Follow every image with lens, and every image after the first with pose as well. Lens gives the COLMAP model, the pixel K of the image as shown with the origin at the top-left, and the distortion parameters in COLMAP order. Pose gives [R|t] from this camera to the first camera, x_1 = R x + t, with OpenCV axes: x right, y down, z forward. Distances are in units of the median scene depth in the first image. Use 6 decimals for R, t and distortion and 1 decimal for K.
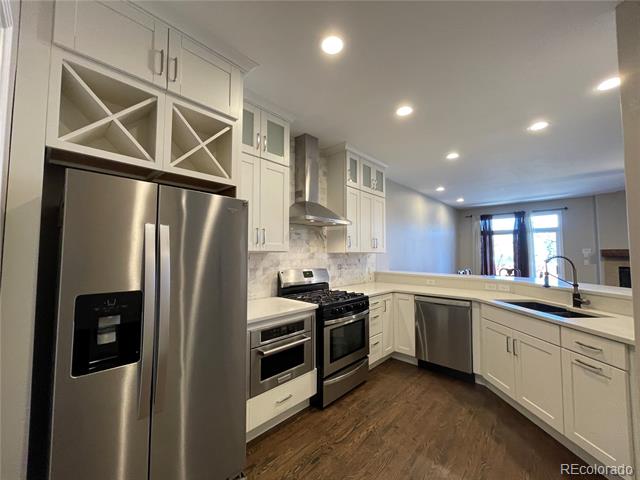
lens RADIAL K [[259.5, 0, 315.9], [0, 259.5, 240.6], [0, 0, 1]] dist [0.000116, -0.000016]
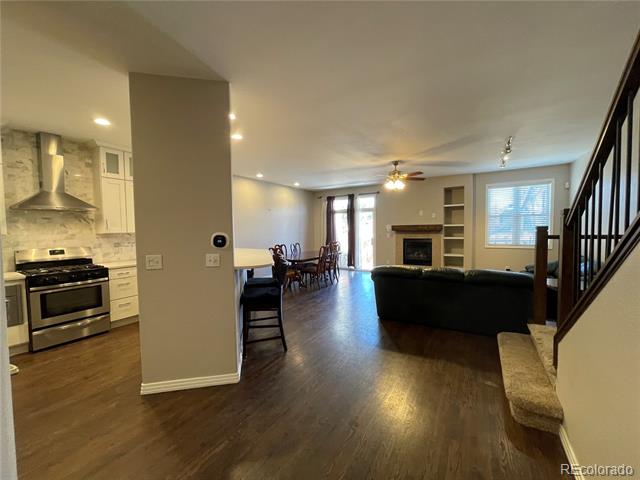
lens RADIAL K [[259.5, 0, 319.2], [0, 259.5, 237.2], [0, 0, 1]] dist [0.000116, -0.000016]
pose [[0.983748, -0.020176, 0.178418, 0.494595], [0.005036, 0.996377, 0.084901, -0.018773], [-0.179485, -0.082623, 0.980285, -0.207093]]
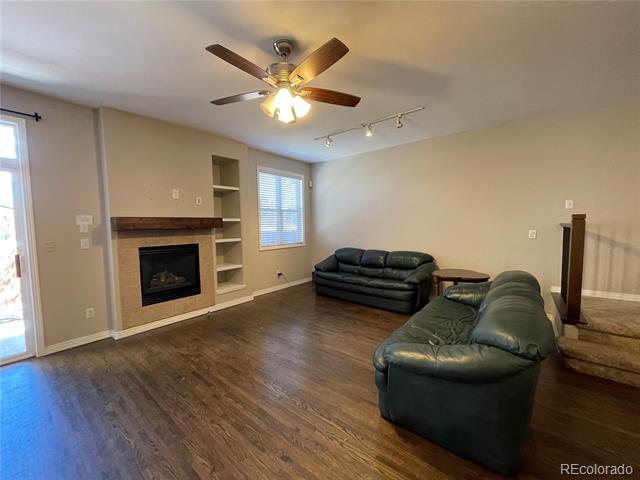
lens RADIAL K [[259.5, 0, 317.4], [0, 259.5, 242.1], [0, 0, 1]] dist [0.000116, -0.000016]
pose [[-0.060518, -0.061160, 0.996292, 0.550989], [-0.032577, 0.997710, 0.059269, 0.040117], [-0.997635, -0.028869, -0.062372, 0.618289]]
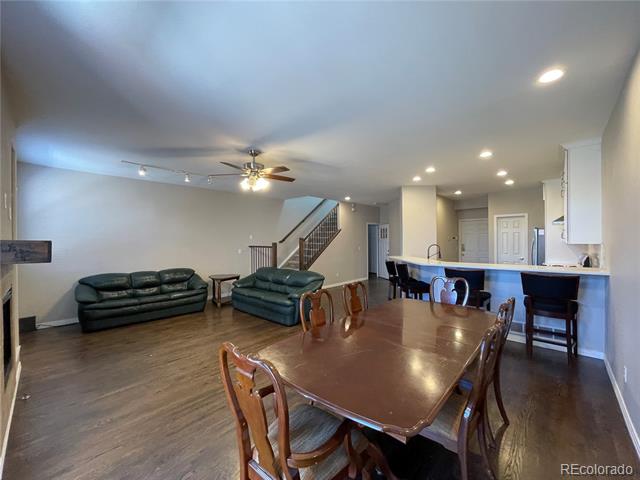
lens RADIAL K [[259.5, 0, 318.7], [0, 259.5, 241.7], [0, 0, 1]] dist [0.000116, -0.000016]
pose [[-0.999989, 0.003132, 0.003516, 0.824497], [0.002963, 0.998891, -0.046990, 0.054148], [-0.003659, -0.046979, -0.998889, 1.492906]]
